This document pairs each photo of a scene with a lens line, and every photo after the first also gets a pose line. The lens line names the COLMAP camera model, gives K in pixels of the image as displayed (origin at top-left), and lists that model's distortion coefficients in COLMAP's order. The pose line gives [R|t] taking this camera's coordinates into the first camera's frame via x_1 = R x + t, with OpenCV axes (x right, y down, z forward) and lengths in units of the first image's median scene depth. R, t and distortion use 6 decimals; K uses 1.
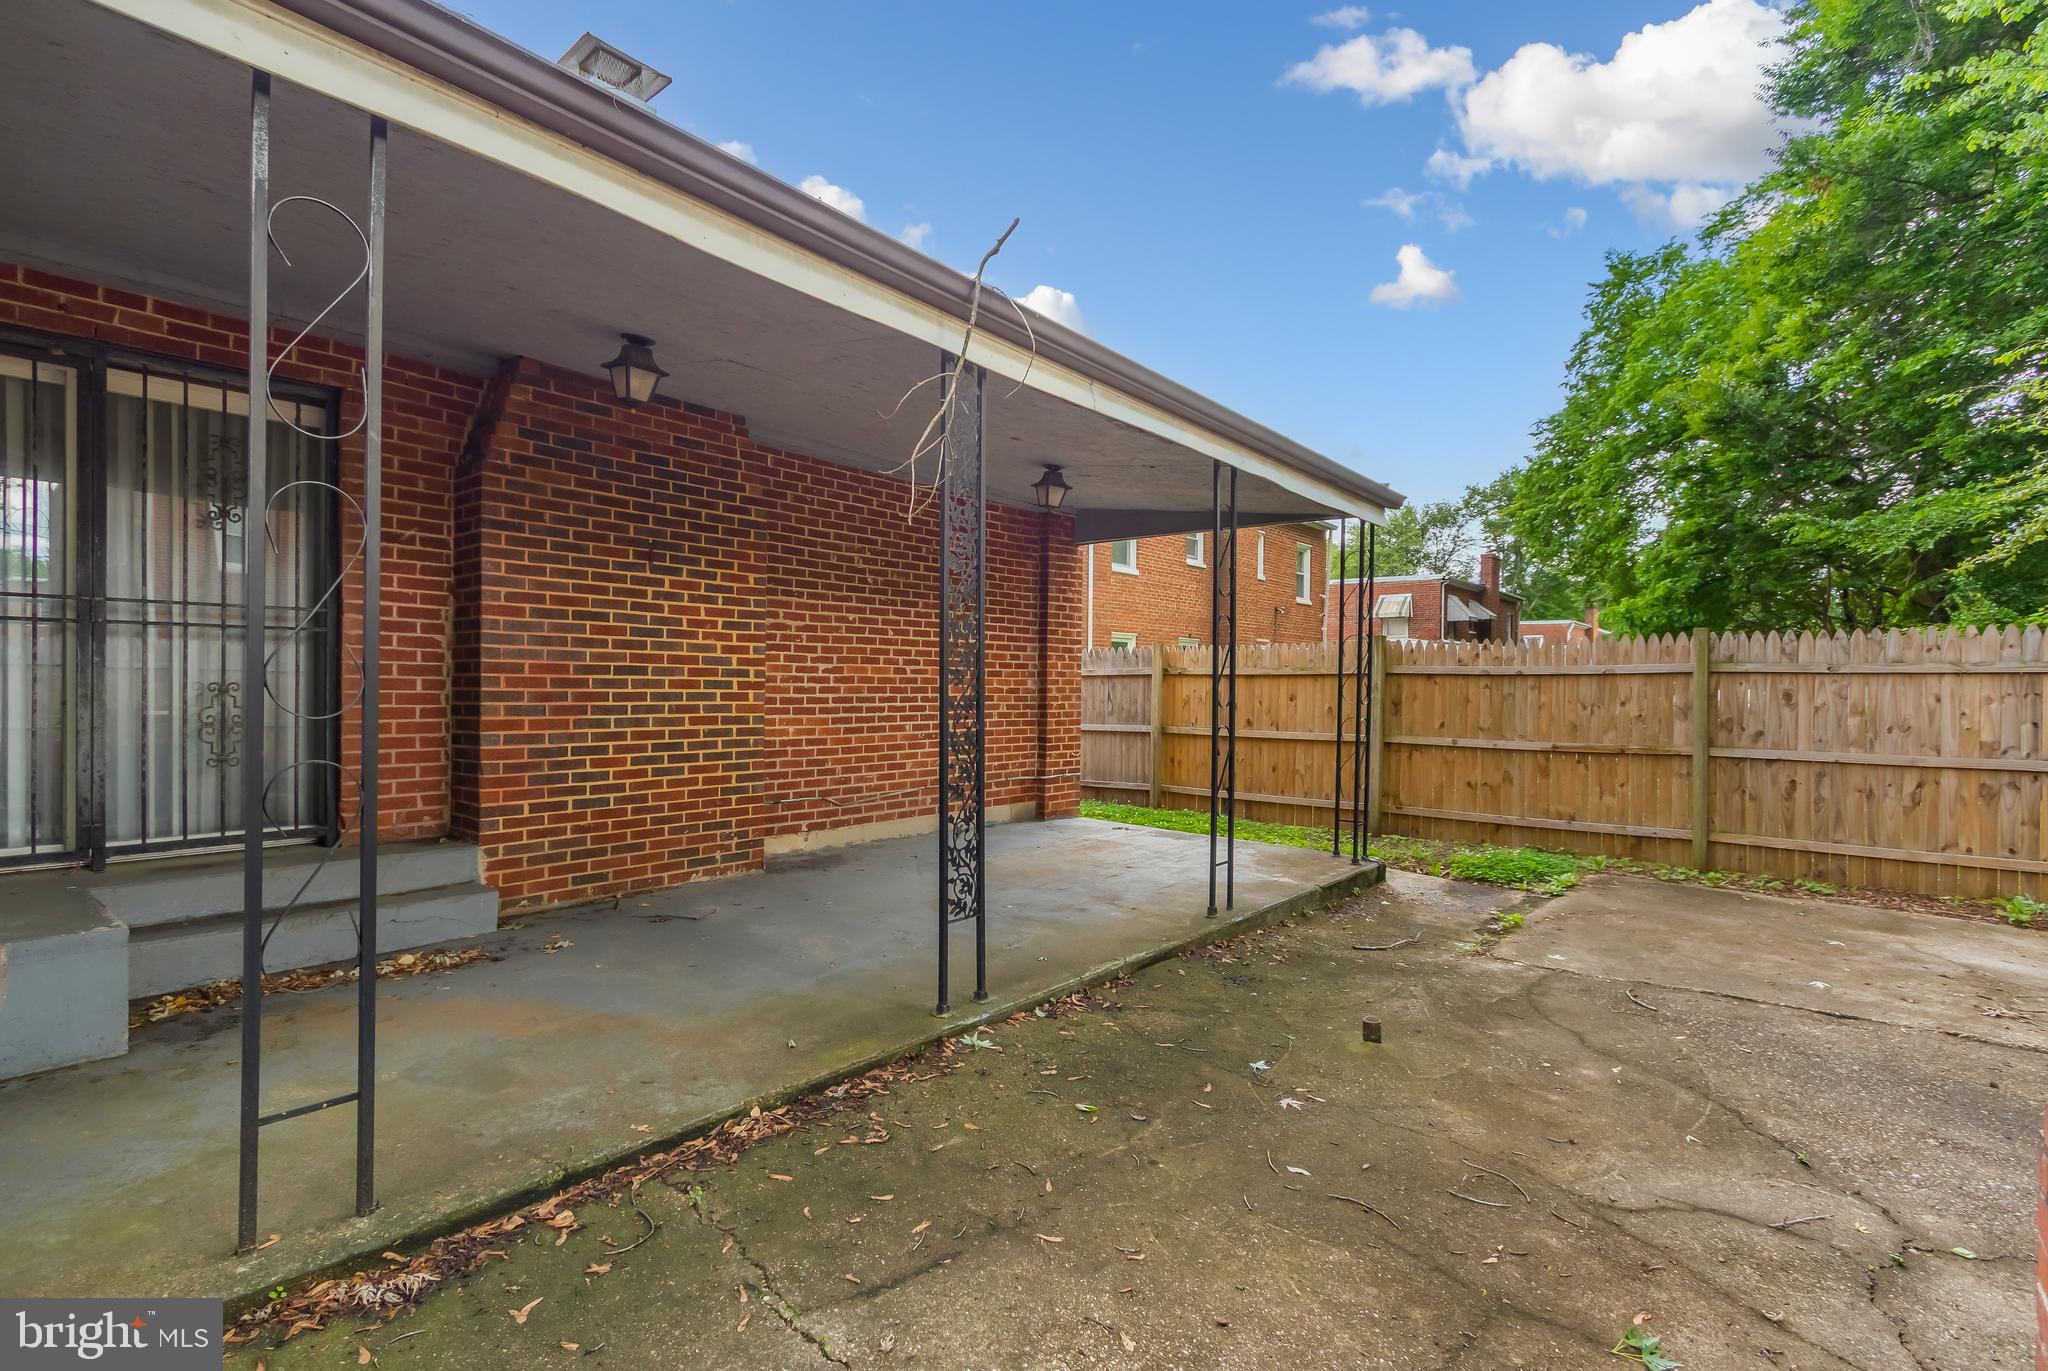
lens RADIAL K [[942.4, 0, 1012.3], [0, 942.4, 693.9], [0, 0, 1]] dist [0.000947, -0.000474]
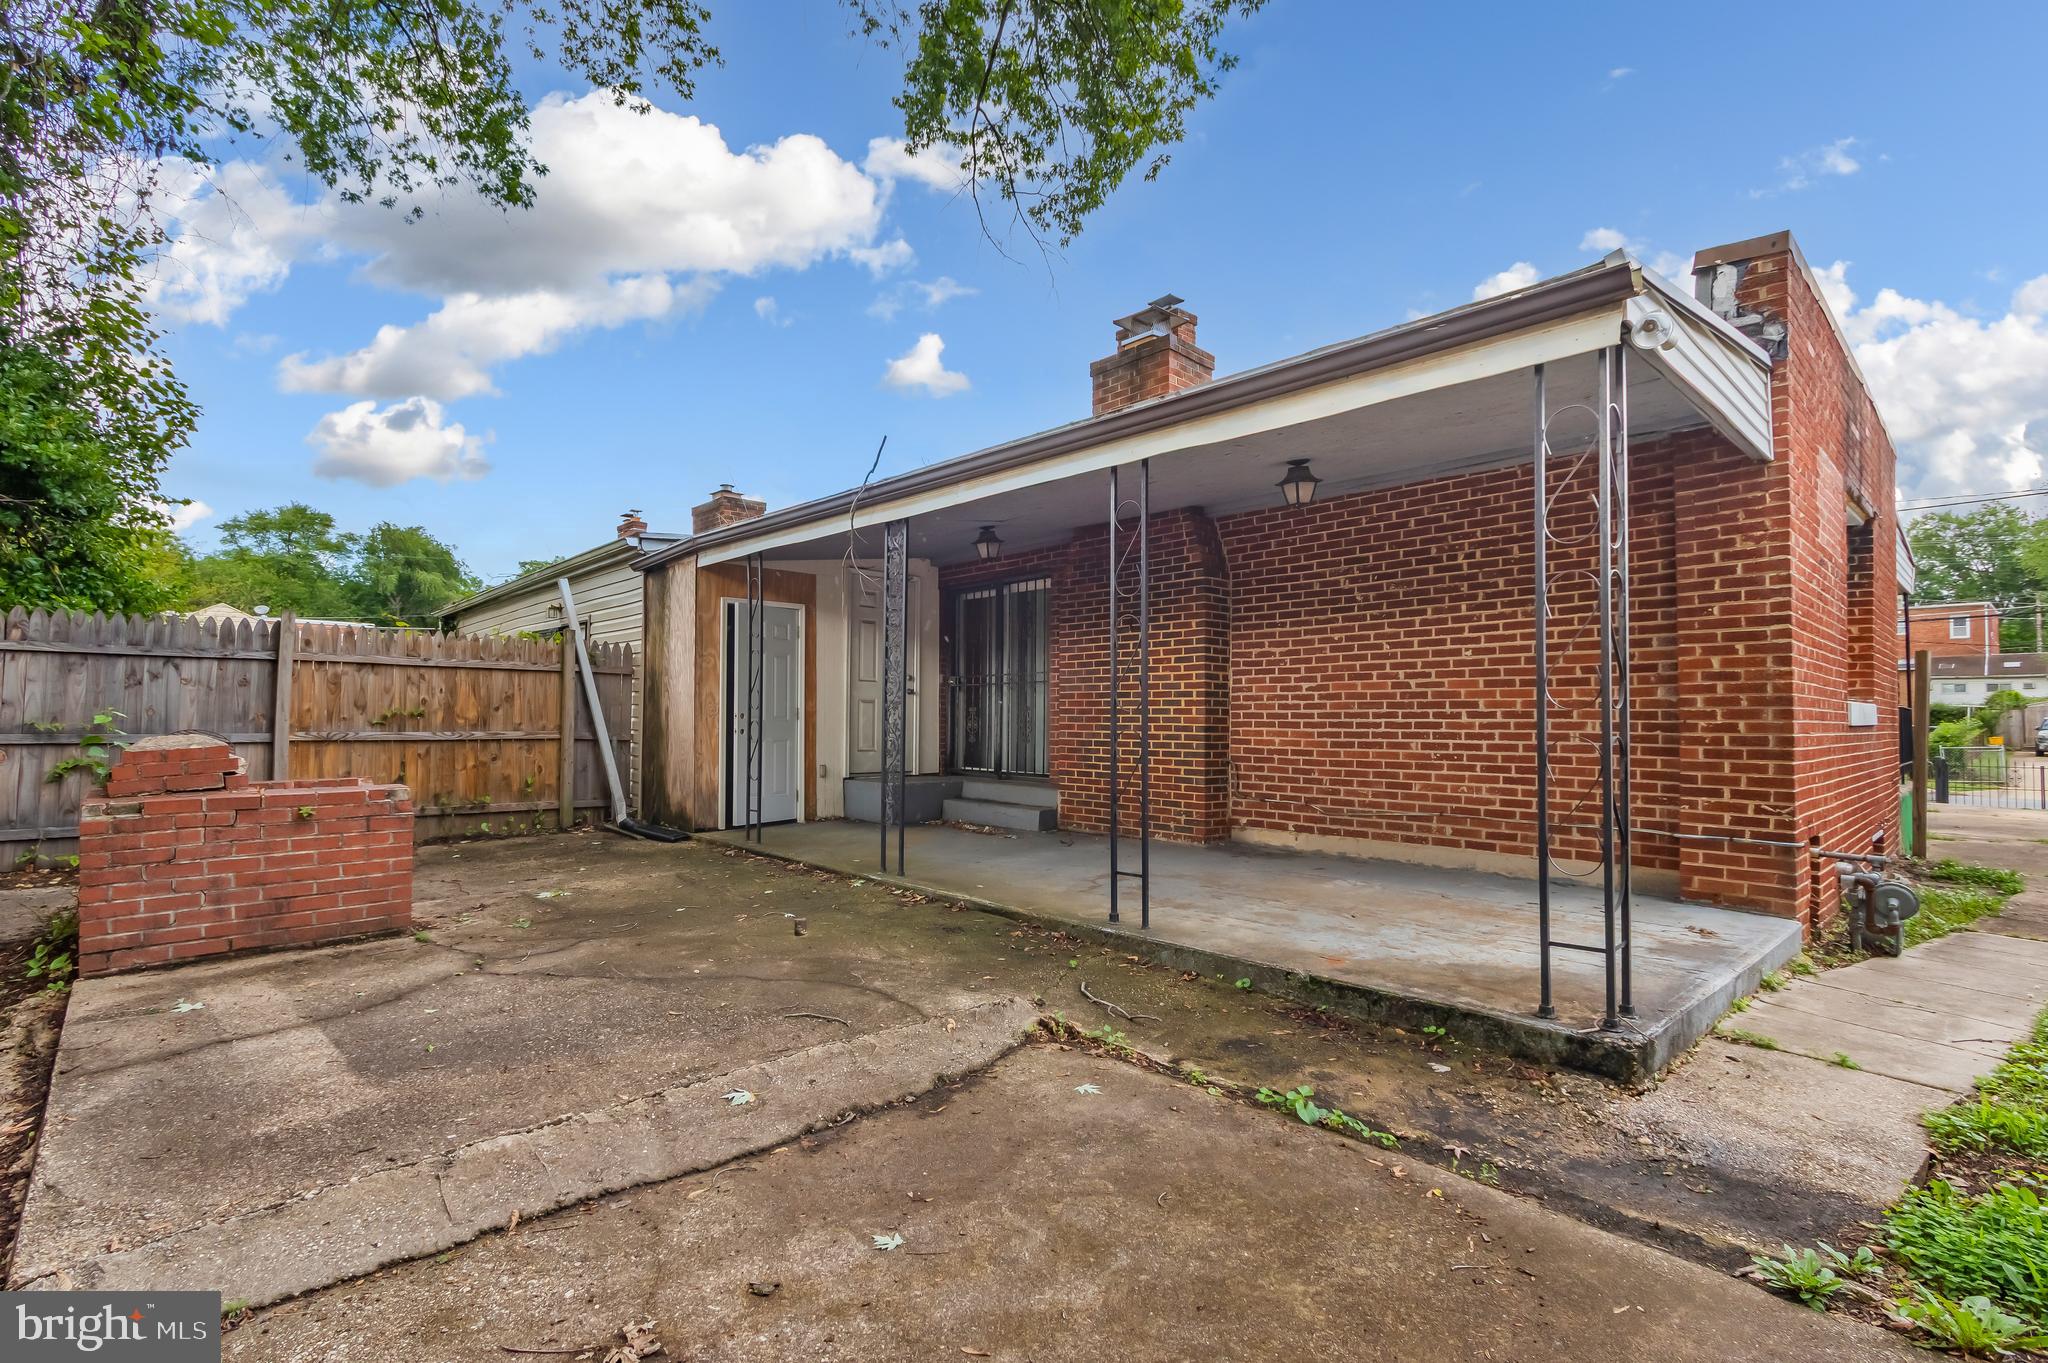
lens RADIAL K [[942.4, 0, 1012.3], [0, 942.4, 689.9], [0, 0, 1]] dist [0.000947, -0.000474]
pose [[-0.107611, -0.042313, -0.993292, 0.979608], [-0.014629, 0.999053, -0.040974, 0.028209], [0.994085, 0.010121, -0.108128, 0.807577]]
